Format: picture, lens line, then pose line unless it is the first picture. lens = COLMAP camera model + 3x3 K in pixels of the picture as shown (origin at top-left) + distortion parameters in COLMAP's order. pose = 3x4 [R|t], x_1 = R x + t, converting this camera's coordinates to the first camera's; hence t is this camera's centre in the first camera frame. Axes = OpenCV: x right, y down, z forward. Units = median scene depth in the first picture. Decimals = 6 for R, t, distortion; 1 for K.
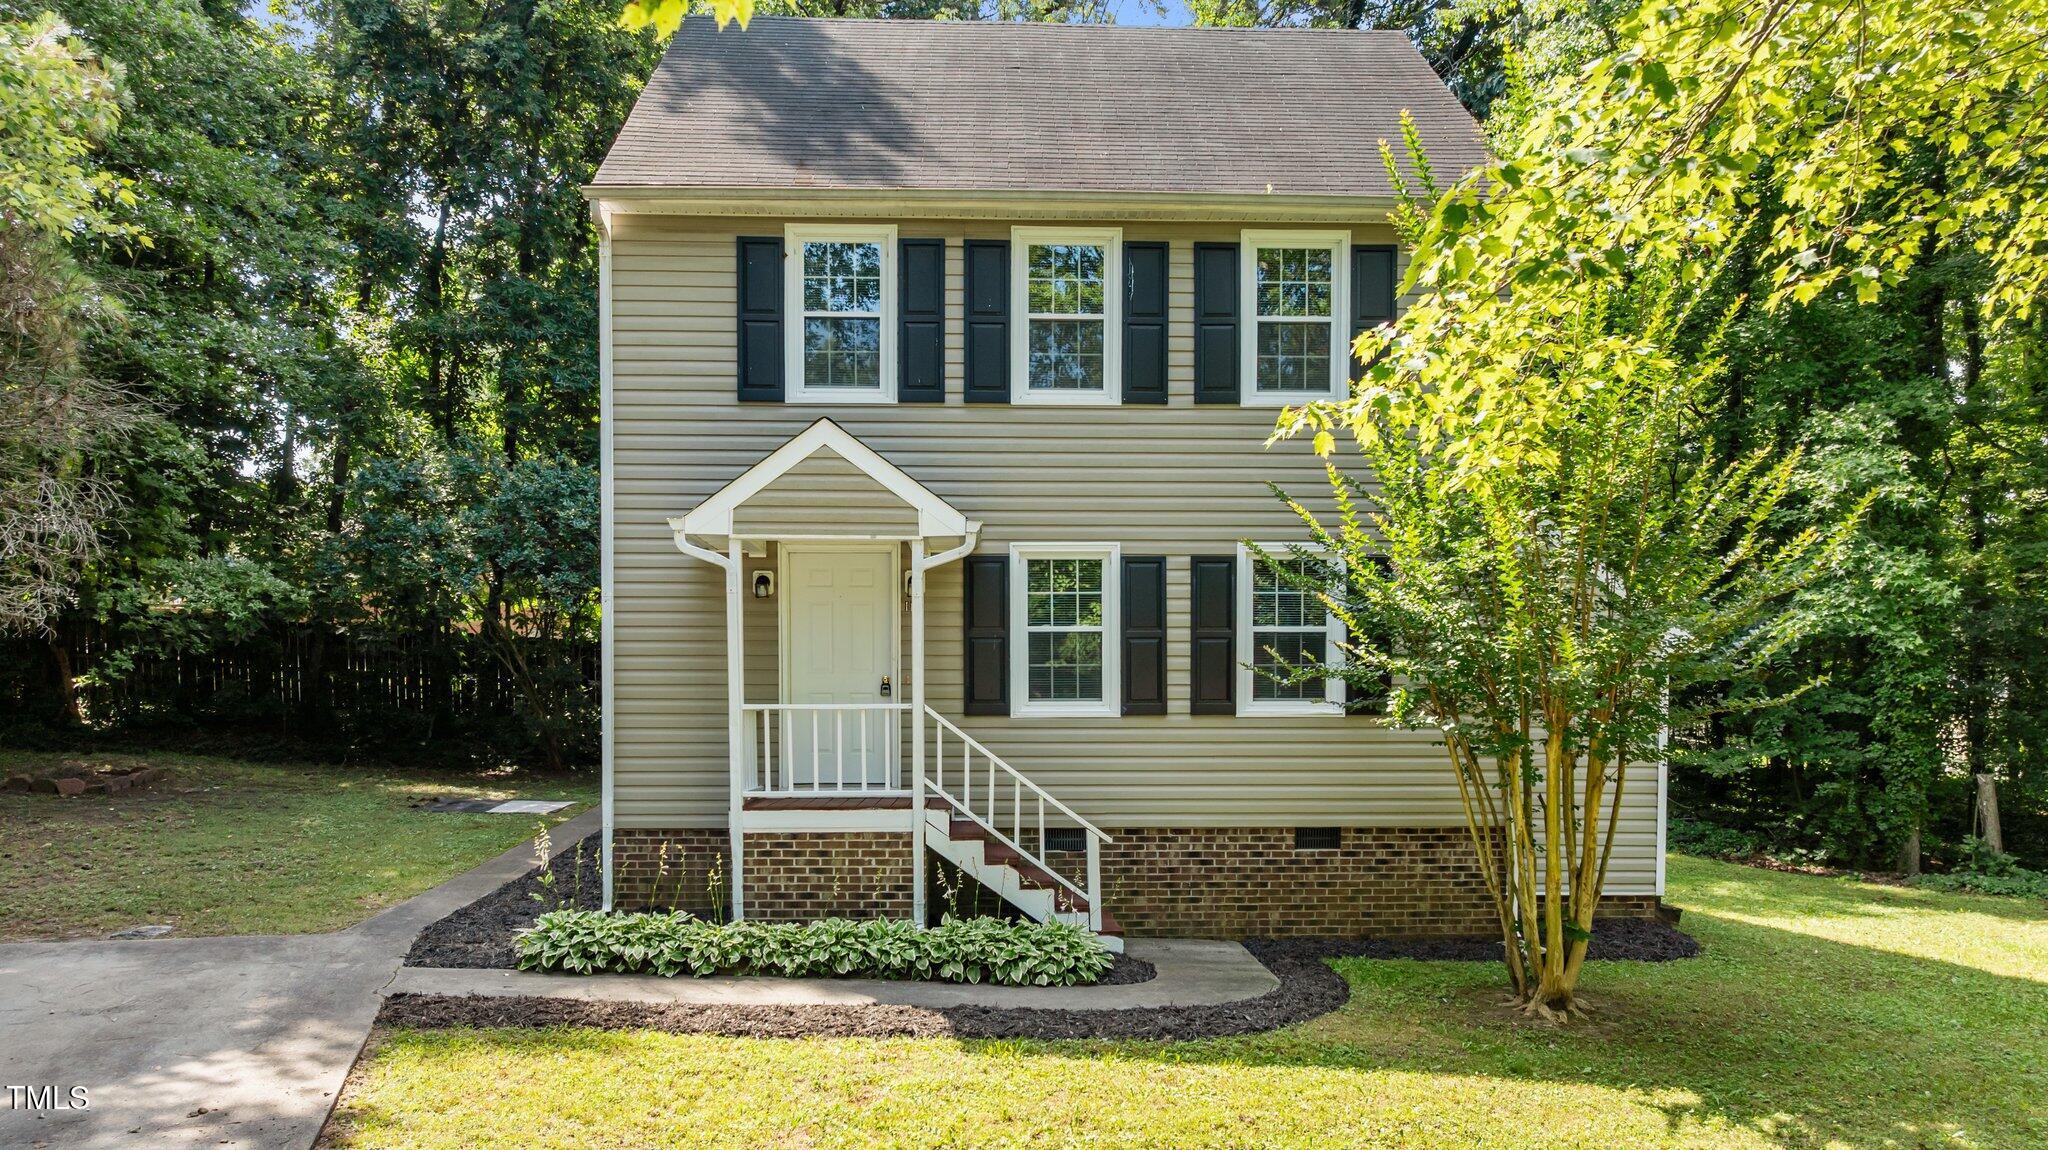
lens RADIAL K [[1451.0, 0, 1023.5], [0, 1451.0, 578.4], [0, 0, 1]] dist [-0.004801, 0.001041]
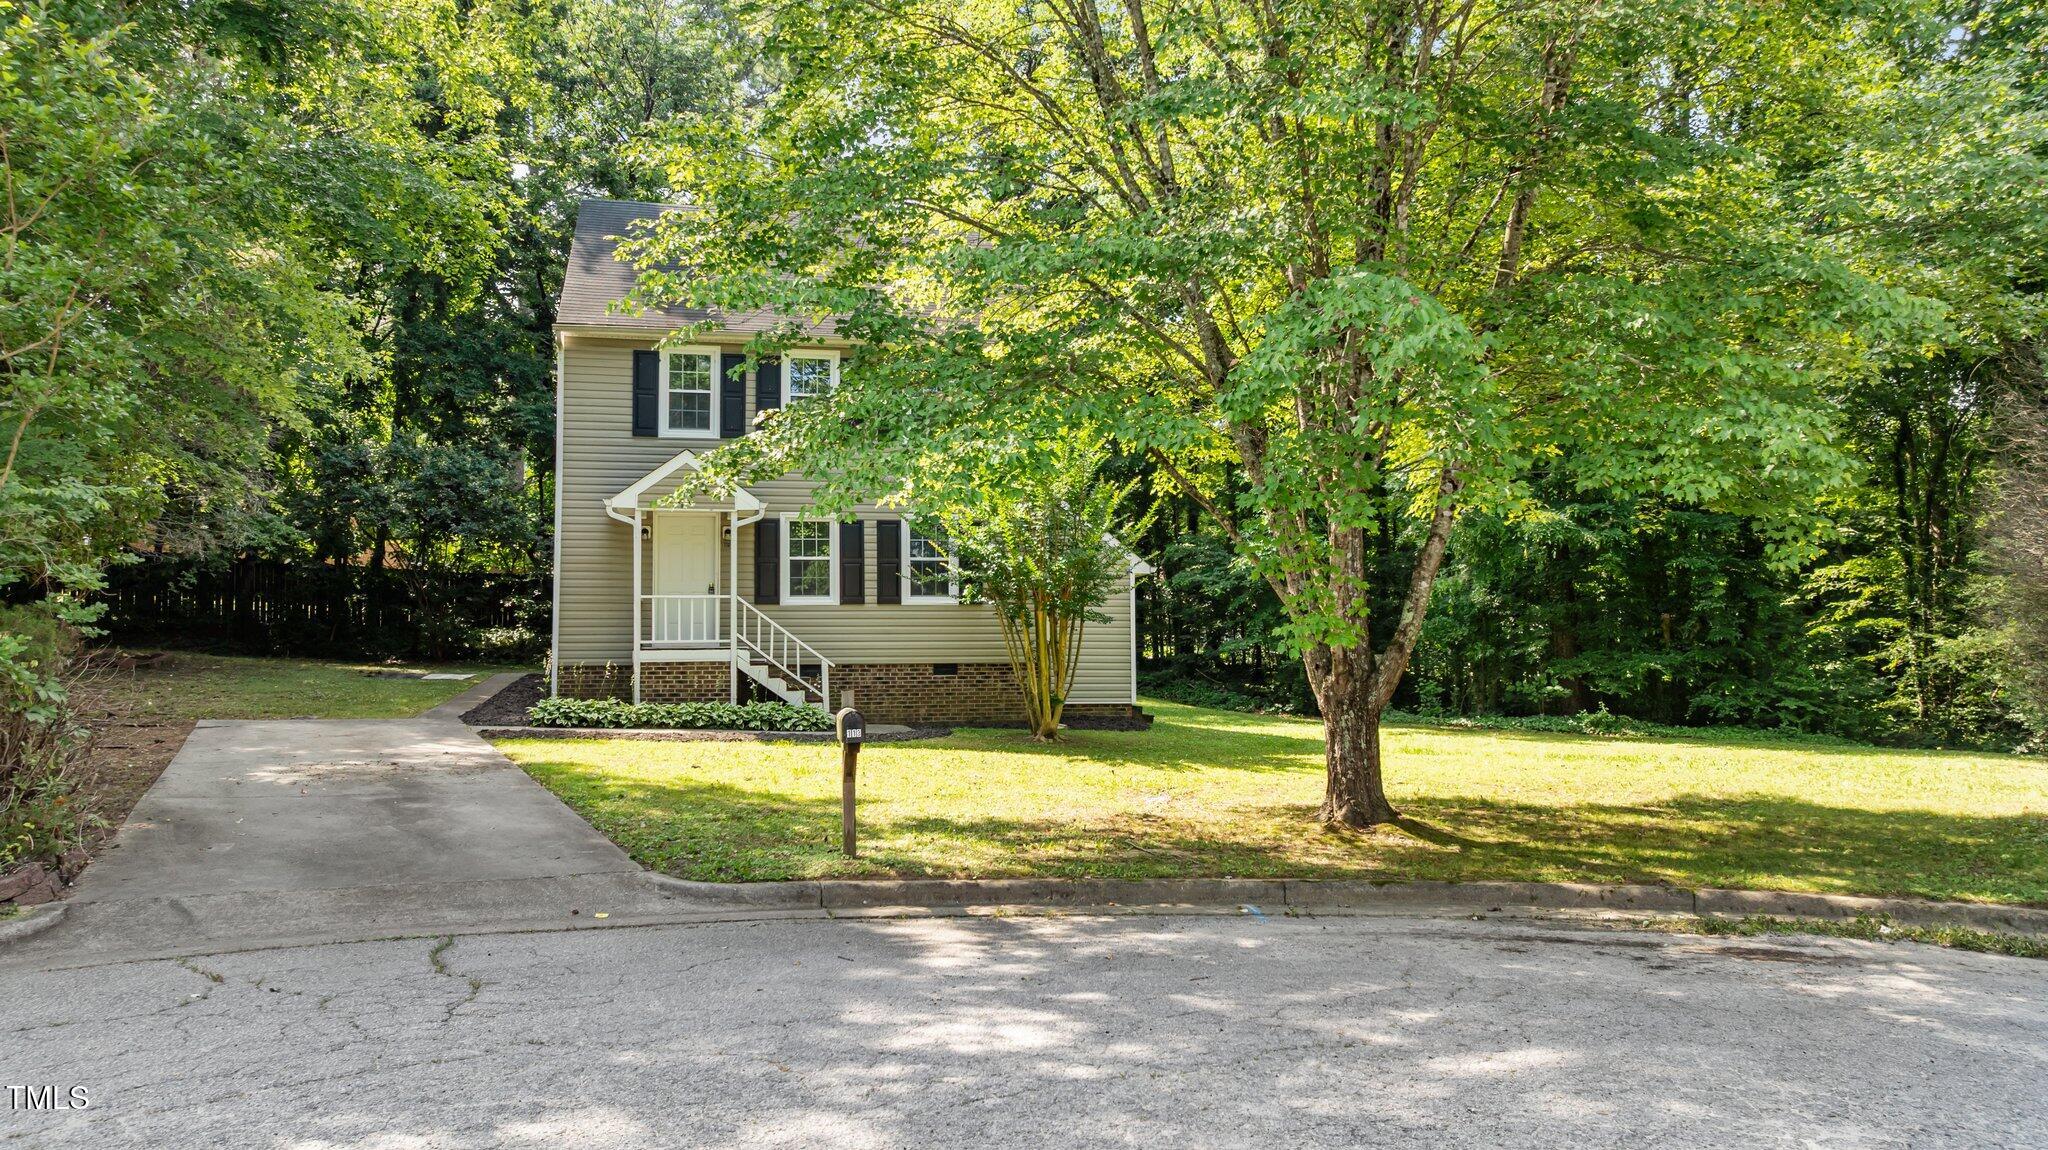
lens RADIAL K [[934.4, 0, 1026.5], [0, 934.4, 587.0], [0, 0, 1]] dist [-0.002677, -0.000145]
pose [[0.966368, -0.003777, 0.257134, -0.013612], [-0.011662, 0.998220, 0.058492, -0.002791], [-0.256898, -0.059524, 0.964604, -0.290803]]
